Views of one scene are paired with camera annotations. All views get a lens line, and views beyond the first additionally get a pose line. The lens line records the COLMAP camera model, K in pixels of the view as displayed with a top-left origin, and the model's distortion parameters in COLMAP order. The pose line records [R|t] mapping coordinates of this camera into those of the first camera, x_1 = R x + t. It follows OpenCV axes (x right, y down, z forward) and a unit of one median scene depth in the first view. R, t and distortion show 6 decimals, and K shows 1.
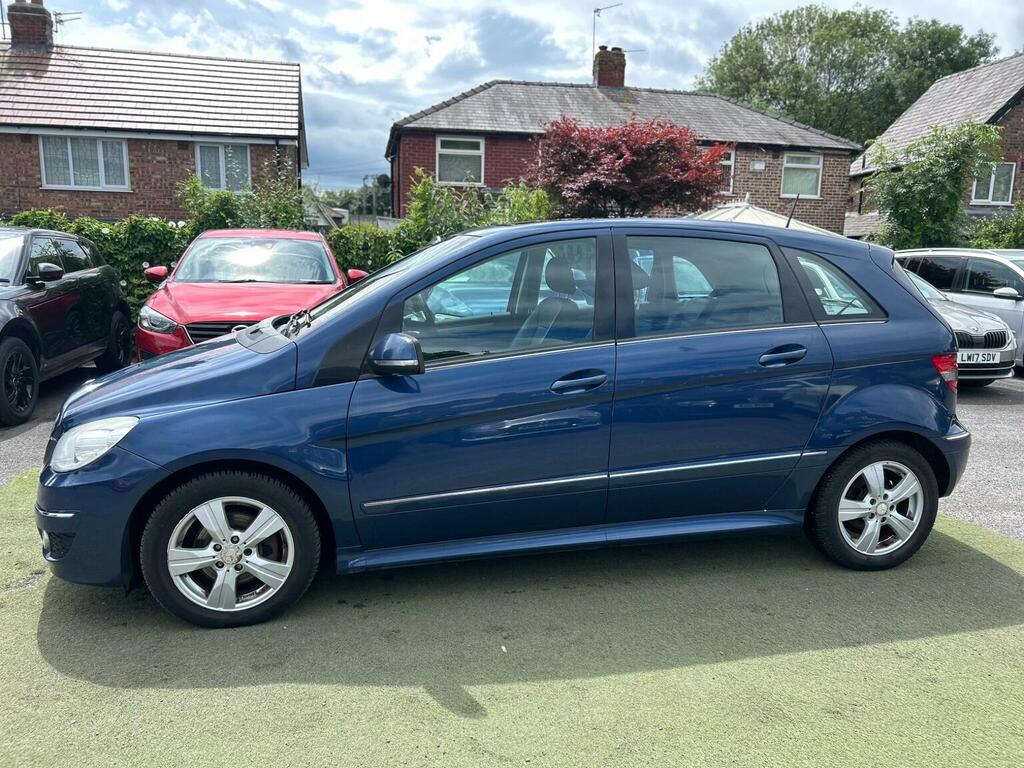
lens RADIAL K [[768.0, 0, 511.5], [0, 768.0, 390.2], [0, 0, 1]] dist [0.042746, -0.040264]
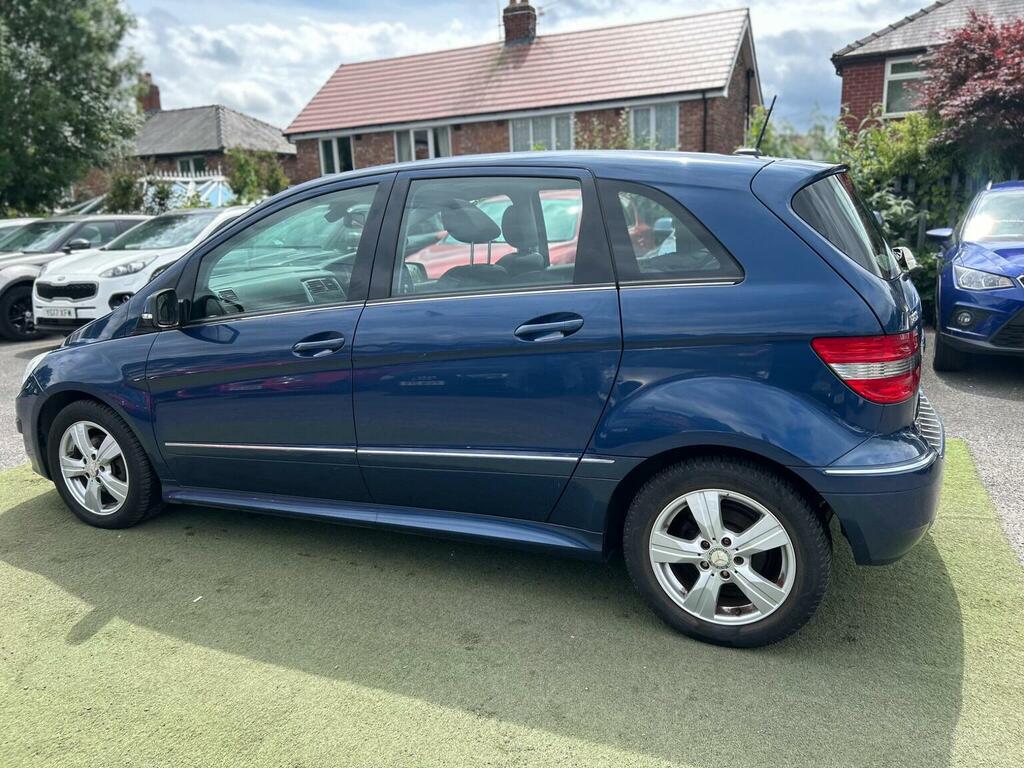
lens RADIAL K [[771.1, 0, 515.0], [0, 771.1, 385.0], [0, 0, 1]] dist [0.042695, -0.047556]
pose [[0.790644, 0.087670, -0.605967, 0.731656], [-0.058792, 0.995993, 0.067388, -0.033948], [0.609446, -0.017654, 0.792631, 0.349413]]
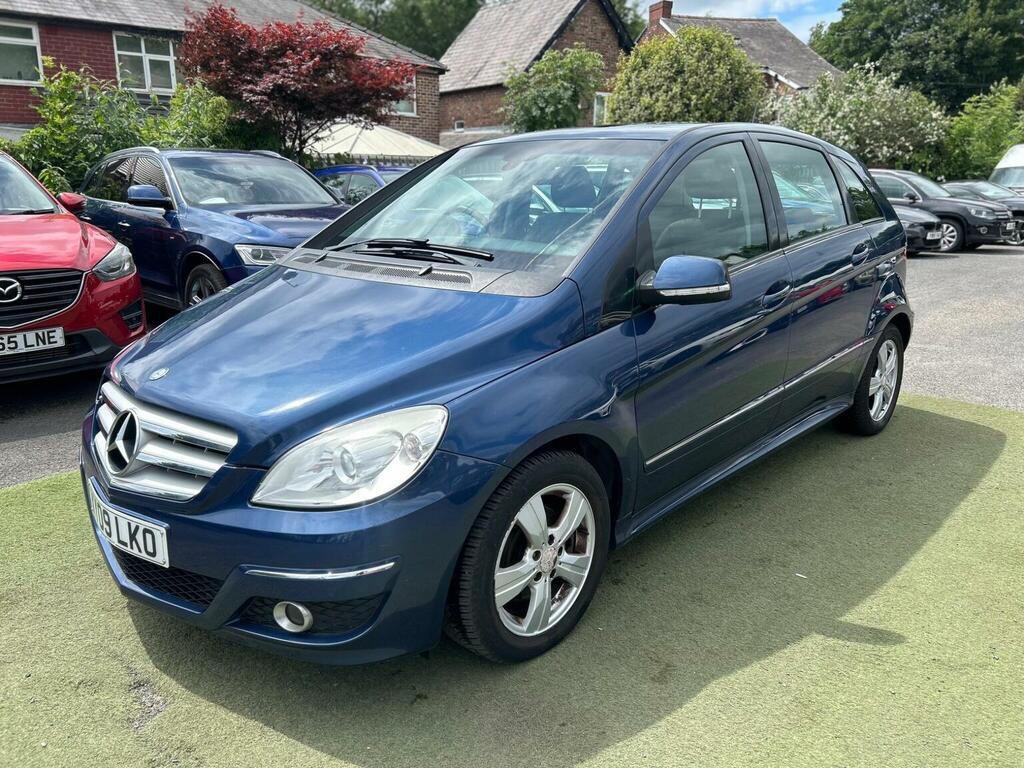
lens RADIAL K [[770.3, 0, 507.4], [0, 770.3, 389.6], [0, 0, 1]] dist [0.043728, -0.047024]
pose [[0.835290, -0.158657, 0.526421, -0.627162], [0.107034, 0.986065, 0.127354, -0.046389], [-0.539291, -0.050033, 0.840632, 0.309324]]
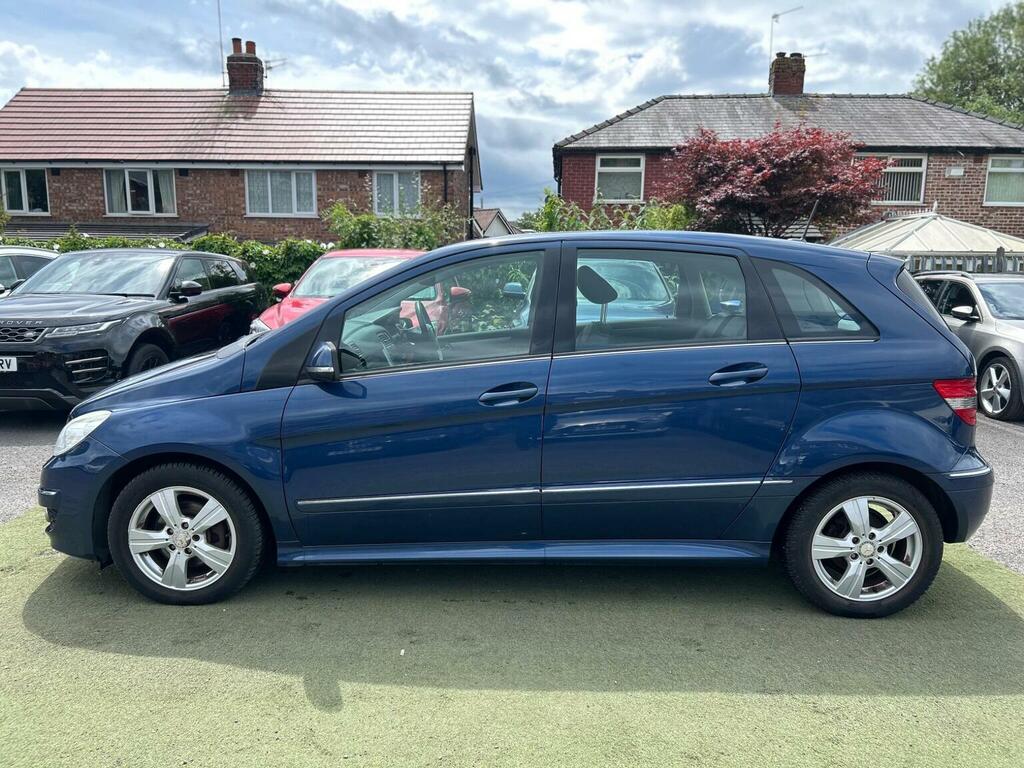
lens RADIAL K [[770.2, 0, 512.3], [0, 770.2, 387.5], [0, 0, 1]] dist [0.054407, -0.059649]
pose [[0.969259, 0.031502, -0.244016, 0.292598], [-0.038060, 0.999029, -0.022204, 0.002094], [0.243080, 0.030809, 0.969517, 0.023396]]
